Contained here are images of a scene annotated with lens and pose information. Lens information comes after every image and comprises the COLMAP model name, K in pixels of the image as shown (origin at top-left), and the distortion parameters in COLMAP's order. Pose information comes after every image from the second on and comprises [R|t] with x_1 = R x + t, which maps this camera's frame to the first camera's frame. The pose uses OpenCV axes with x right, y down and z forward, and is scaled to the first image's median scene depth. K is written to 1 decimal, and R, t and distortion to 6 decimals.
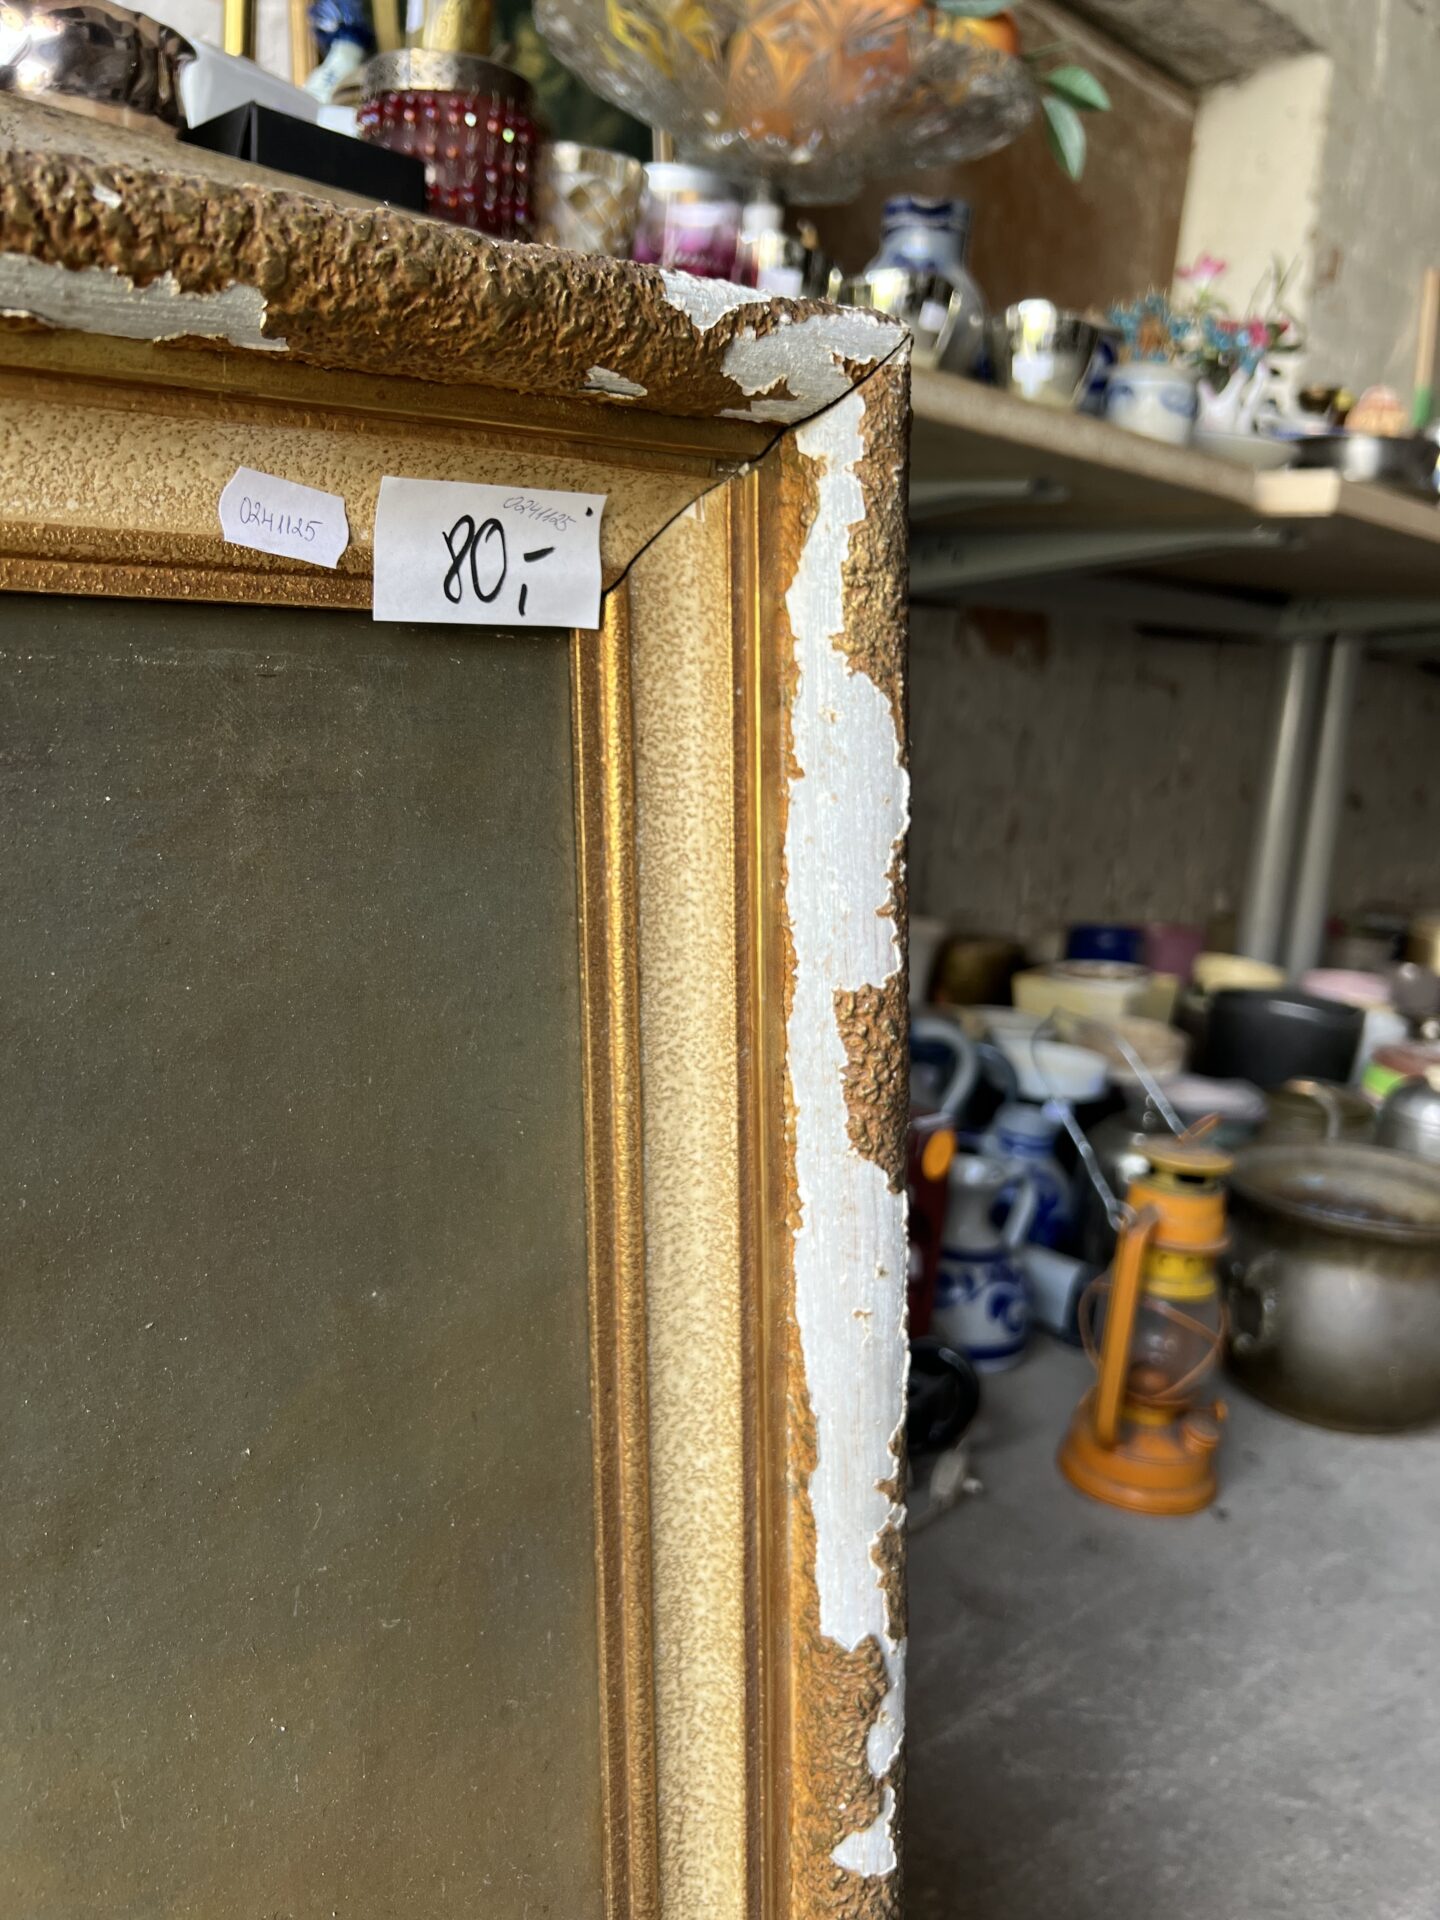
lens RADIAL K [[1413.8, 0, 743.0], [0, 1413.8, 964.1], [0, 0, 1]] dist [0.029616, -0.067613]
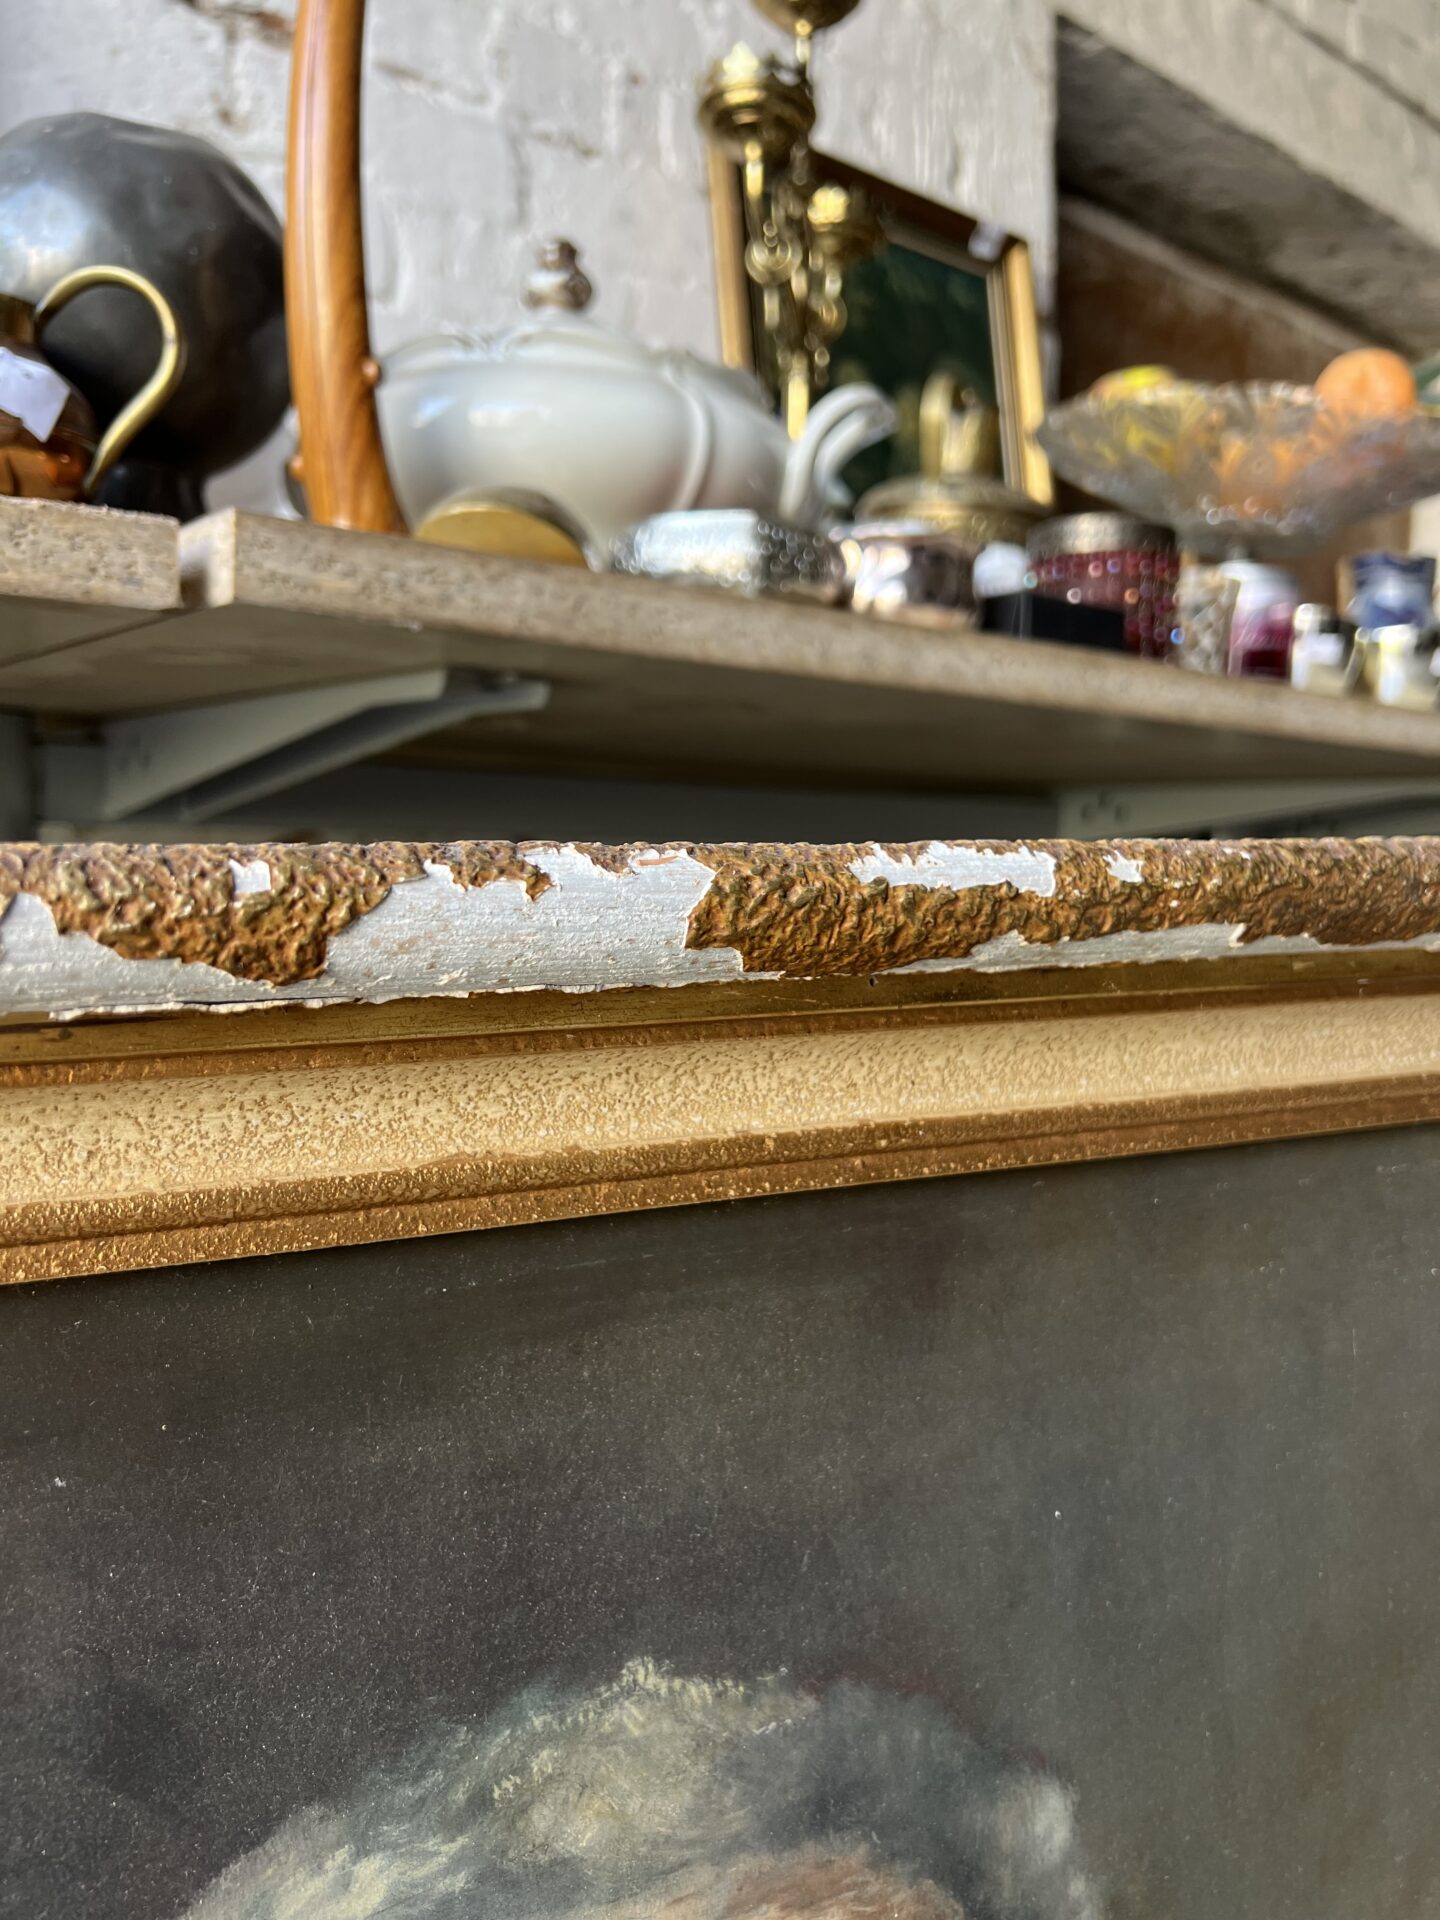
lens RADIAL K [[1413.8, 0, 714.2], [0, 1413.8, 956.7], [0, 0, 1]] dist [0.029616, -0.067613]
pose [[0.992730, -0.045373, -0.111483, -0.767959], [0.028060, 0.987949, -0.152218, -0.180208], [0.117046, 0.147983, 0.982039, -0.295450]]
